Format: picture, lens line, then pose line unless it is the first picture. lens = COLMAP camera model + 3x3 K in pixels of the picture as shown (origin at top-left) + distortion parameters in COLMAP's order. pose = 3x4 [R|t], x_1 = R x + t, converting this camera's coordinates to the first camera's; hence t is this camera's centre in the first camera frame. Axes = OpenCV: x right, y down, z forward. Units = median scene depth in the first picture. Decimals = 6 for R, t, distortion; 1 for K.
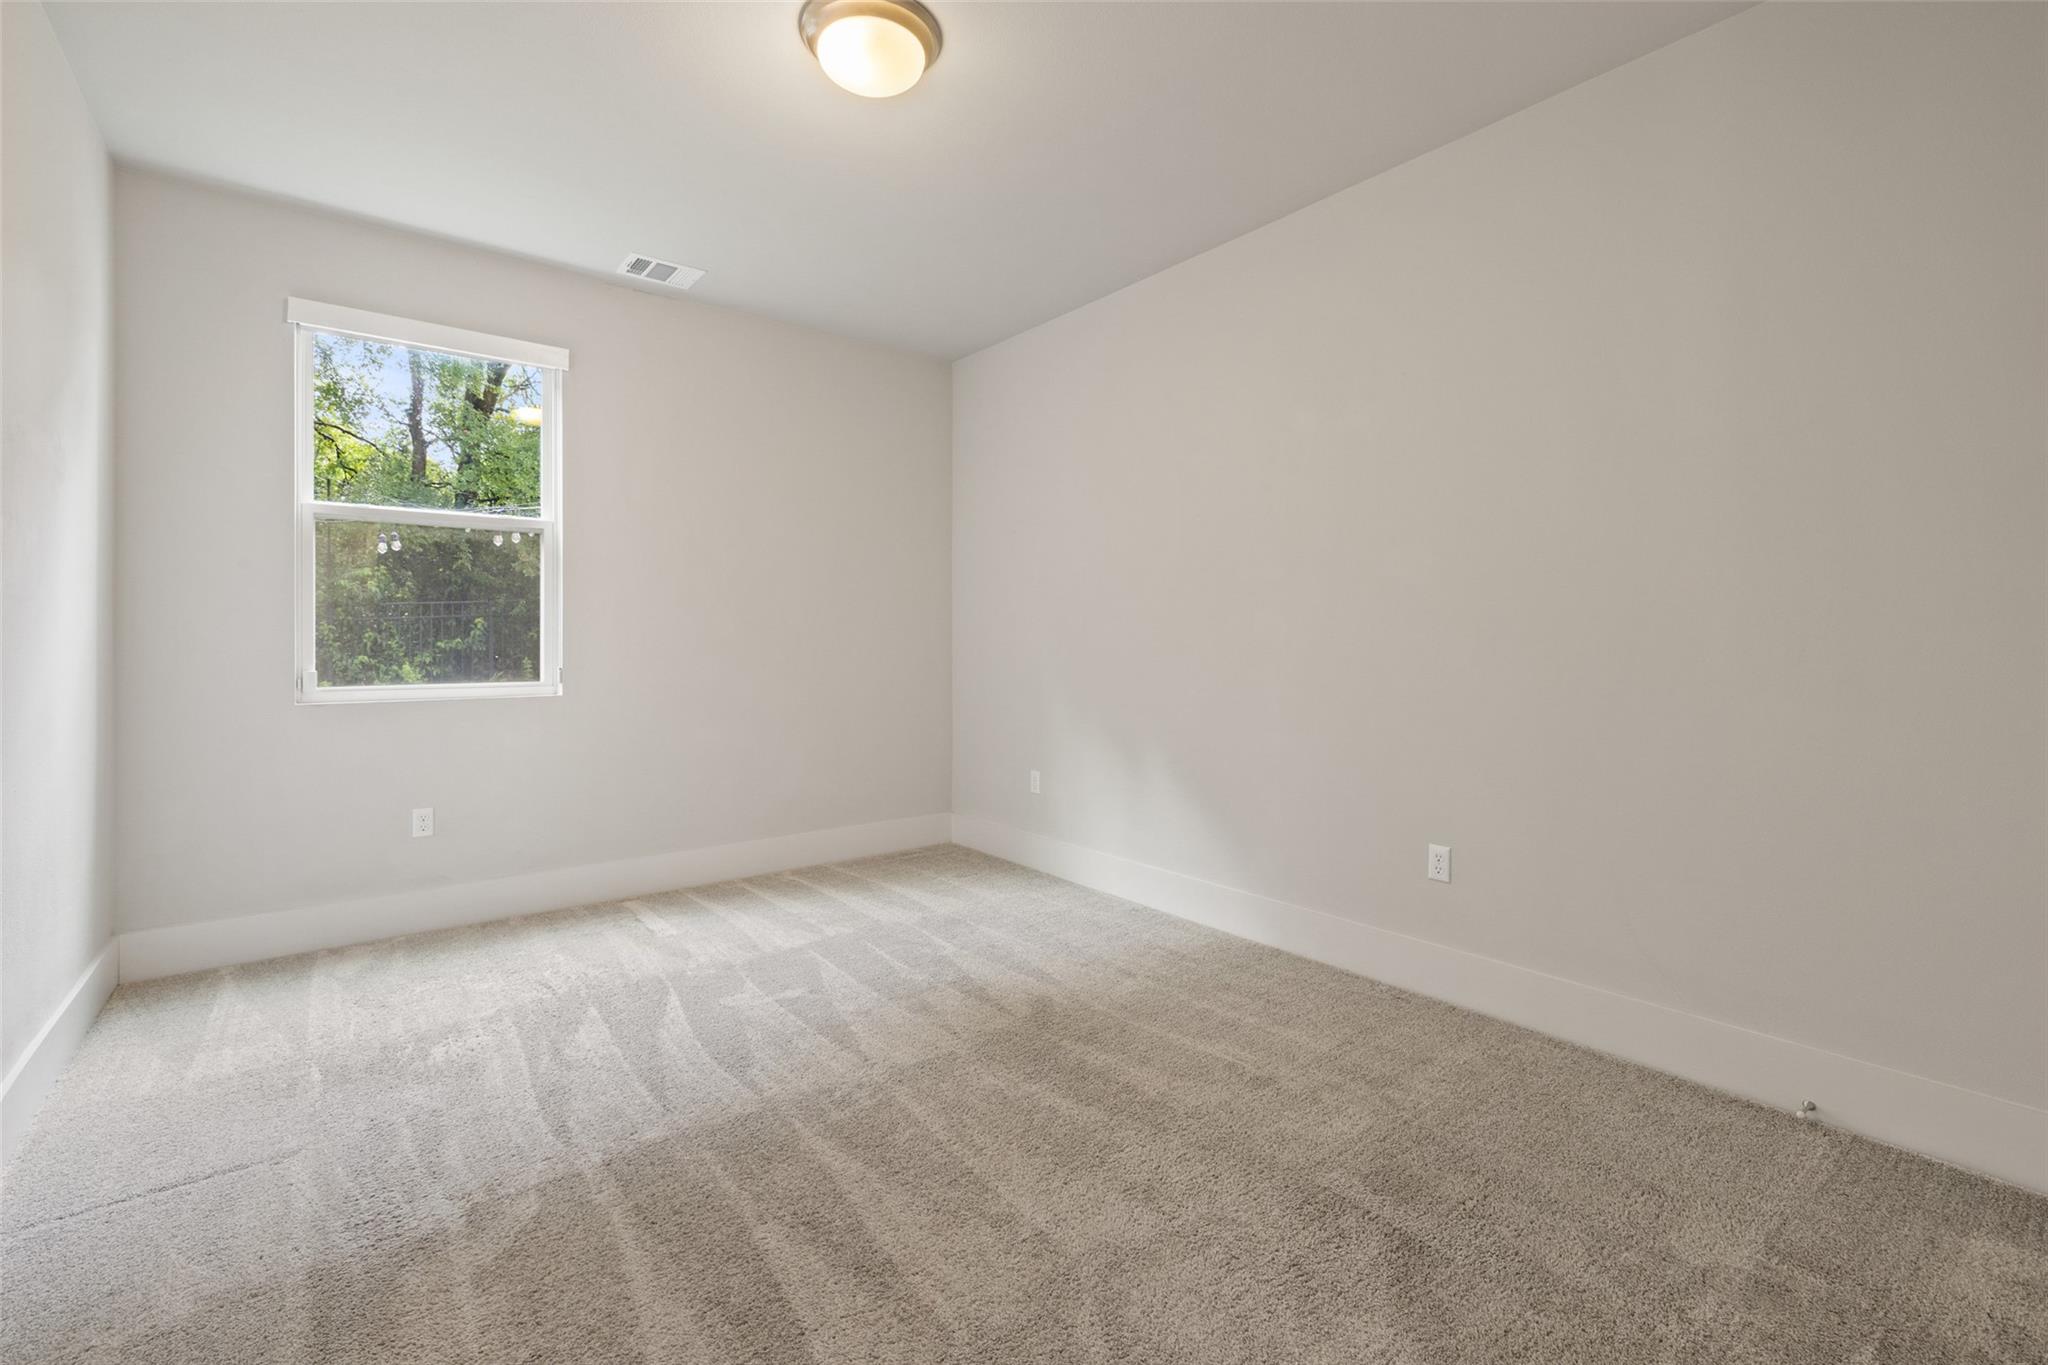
lens RADIAL K [[856.0, 0, 1010.0], [0, 856.0, 681.1], [0, 0, 1]] dist [0.000101, 0.000197]
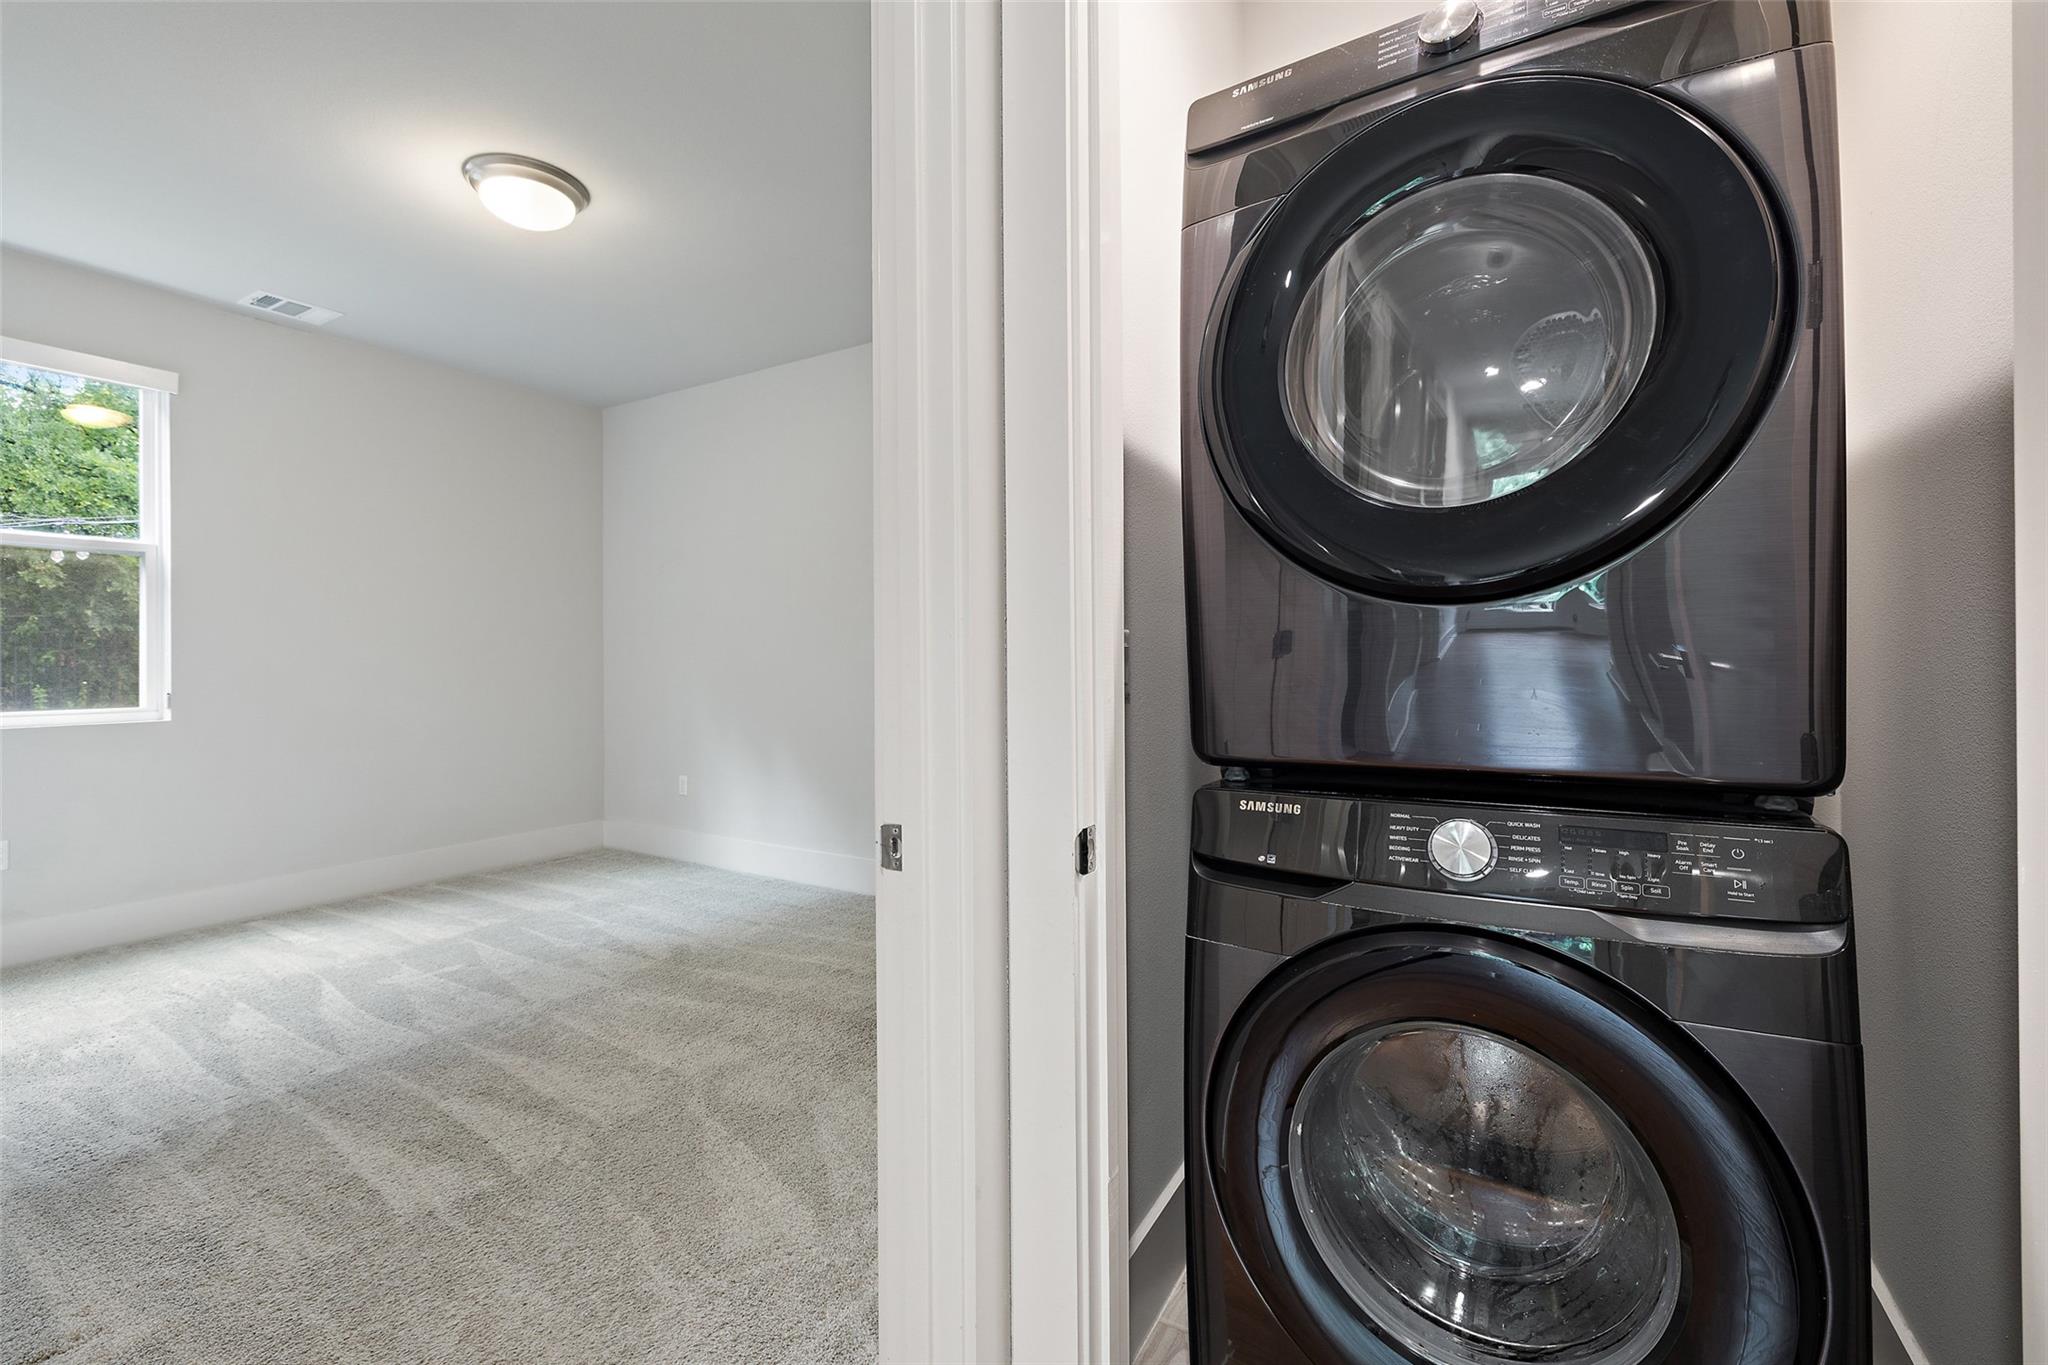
lens RADIAL K [[856.8, 0, 1007.1], [0, 856.8, 665.8], [0, 0, 1]] dist [-0.001301, 0.000315]
pose [[0.932879, -0.006839, 0.360125, 0.036797], [0.021258, 0.999122, -0.036095, 0.013714], [-0.359562, 0.041328, 0.932205, -0.400383]]
